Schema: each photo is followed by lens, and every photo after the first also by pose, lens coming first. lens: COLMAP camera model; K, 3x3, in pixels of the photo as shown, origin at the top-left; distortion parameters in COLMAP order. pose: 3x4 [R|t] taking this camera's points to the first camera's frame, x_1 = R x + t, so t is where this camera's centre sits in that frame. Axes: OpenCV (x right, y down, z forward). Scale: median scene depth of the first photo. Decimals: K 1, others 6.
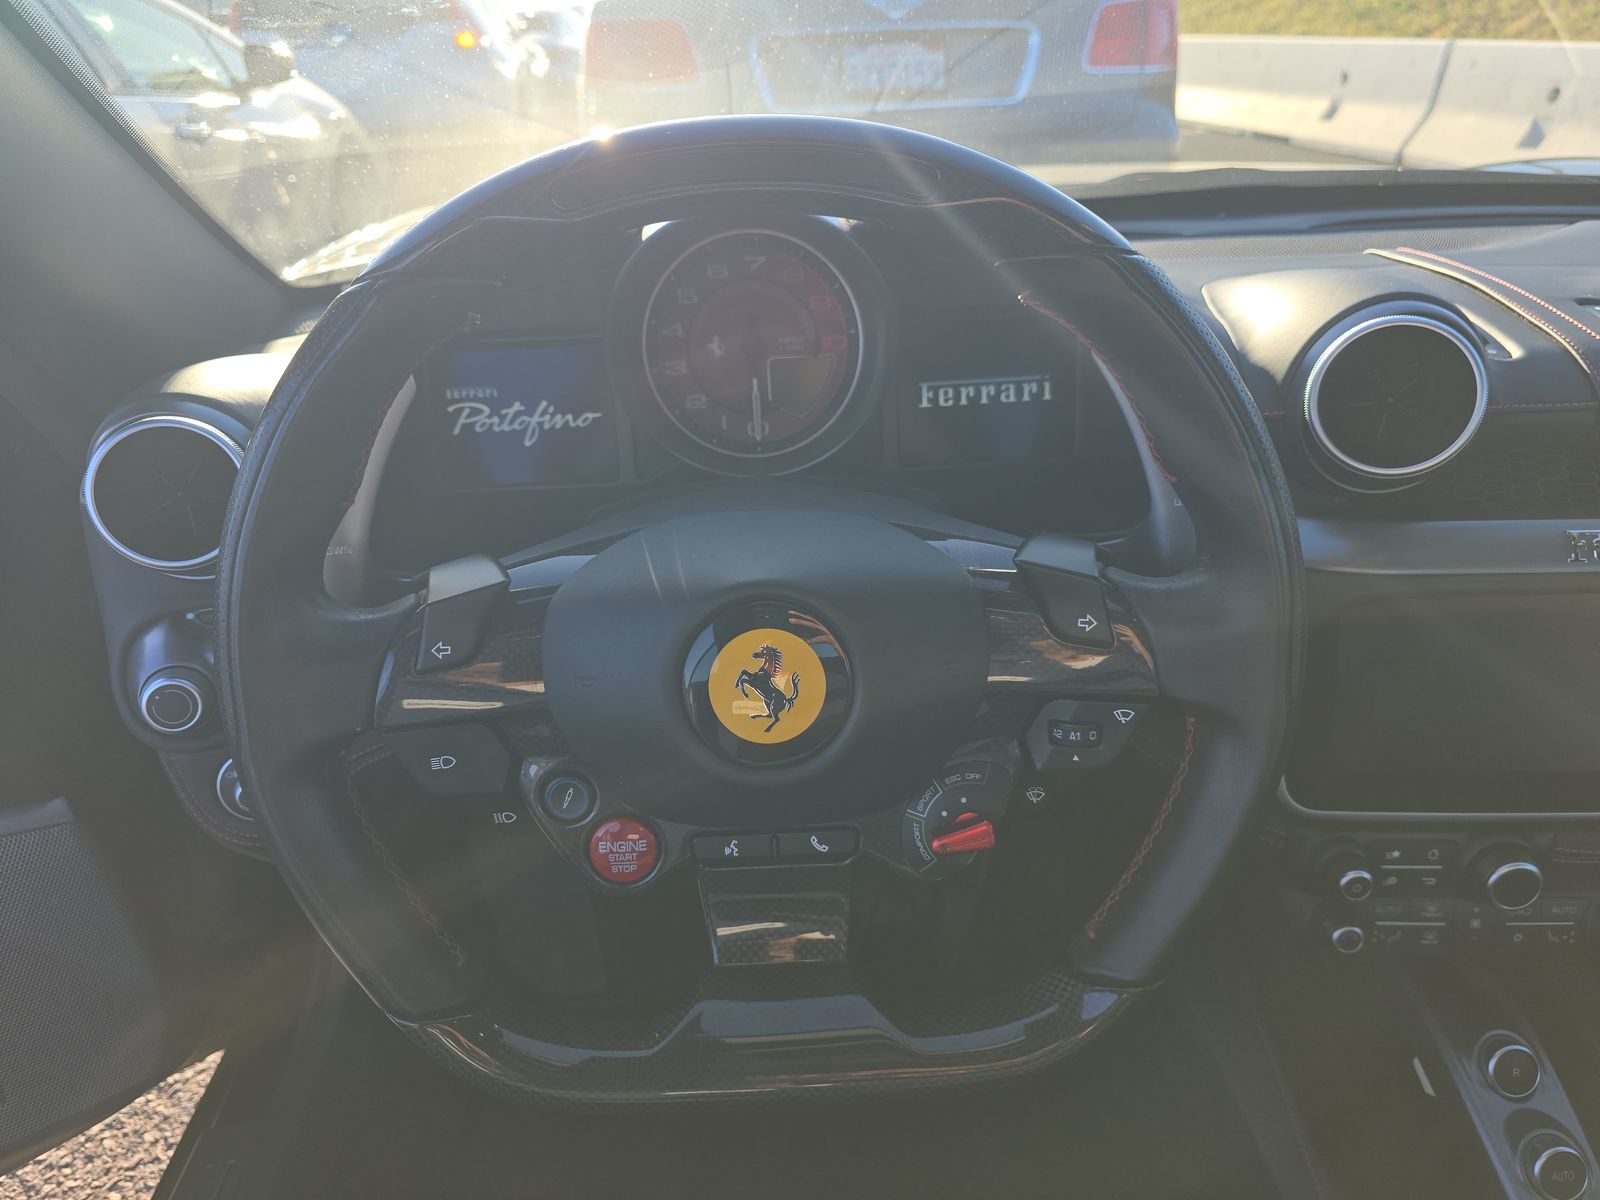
lens RADIAL K [[1055.2, 0, 769.2], [0, 1055.2, 600.0], [0, 0, 1]] dist [0.009750, -0.025207]
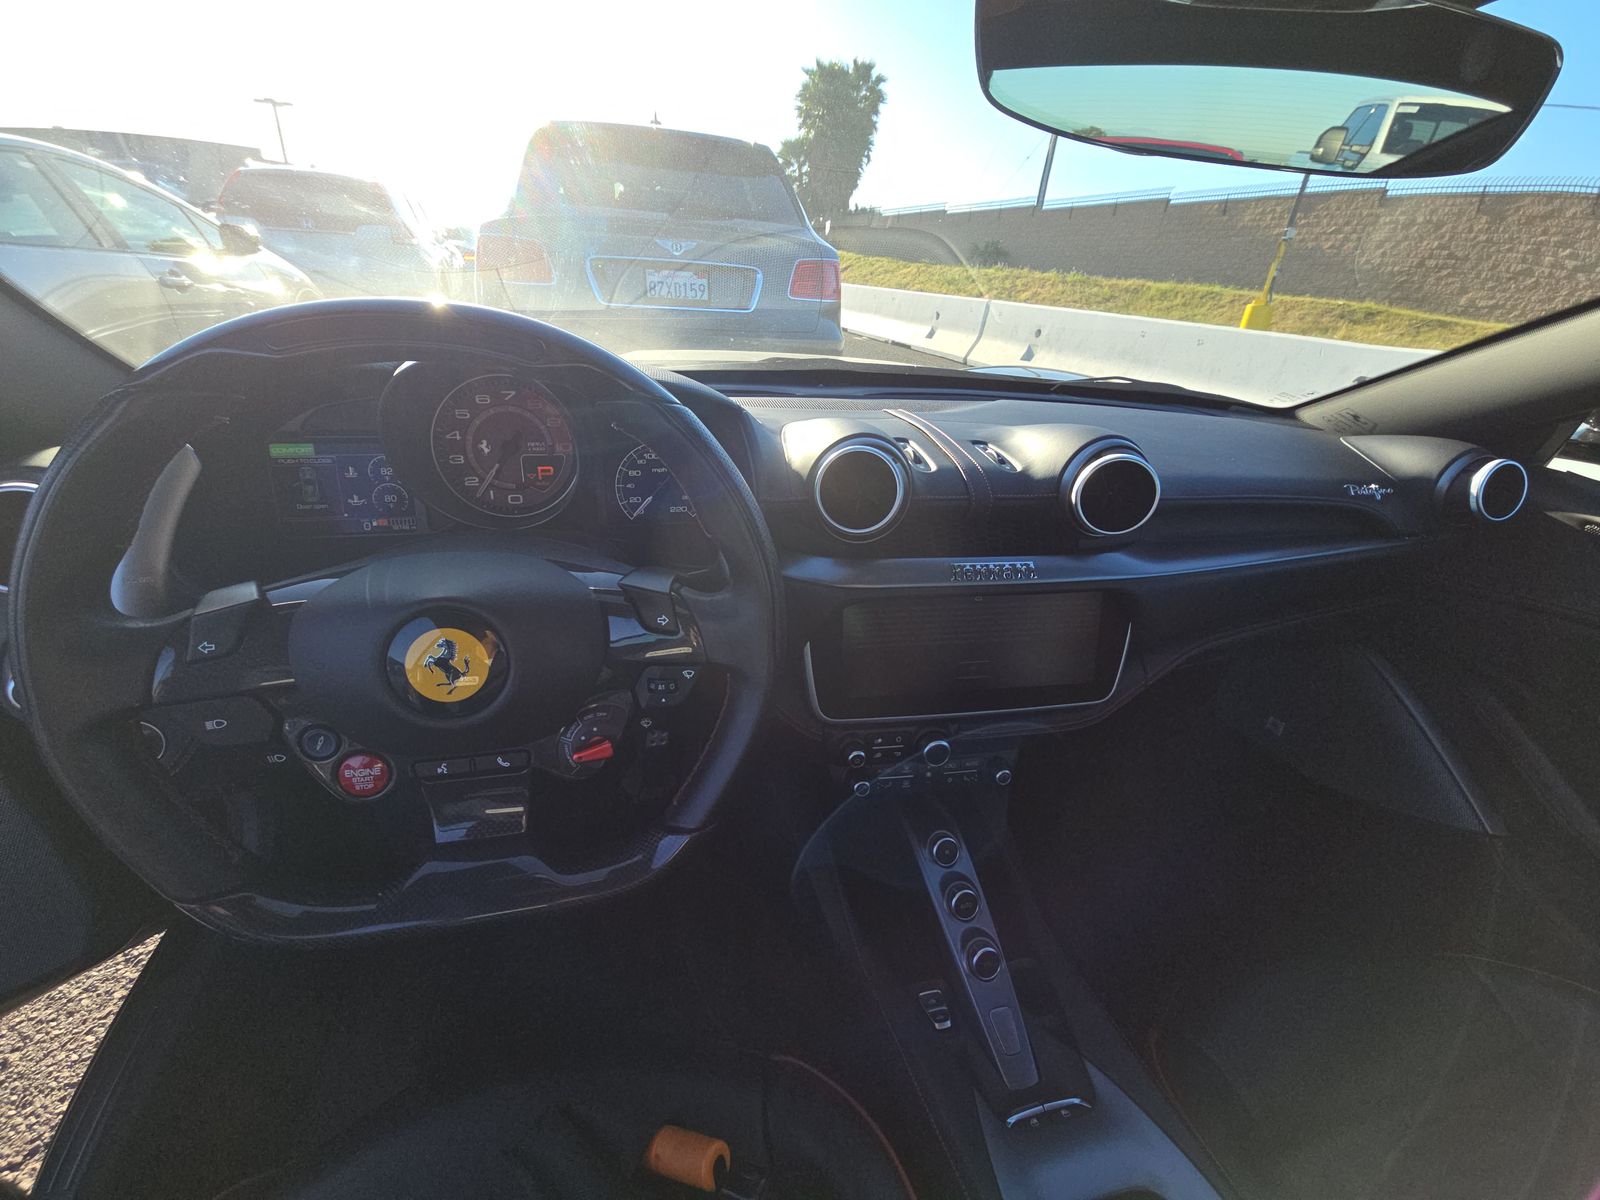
lens RADIAL K [[627.6, 0, 783.9], [0, 627.6, 602.2], [0, 0, 1]] dist [-0.015022, -0.002702]
pose [[0.970413, -0.015334, 0.240962, 0.174954], [0.014902, 0.999882, 0.003617, -0.005208], [-0.240989, 0.000081, 0.970528, -0.014315]]
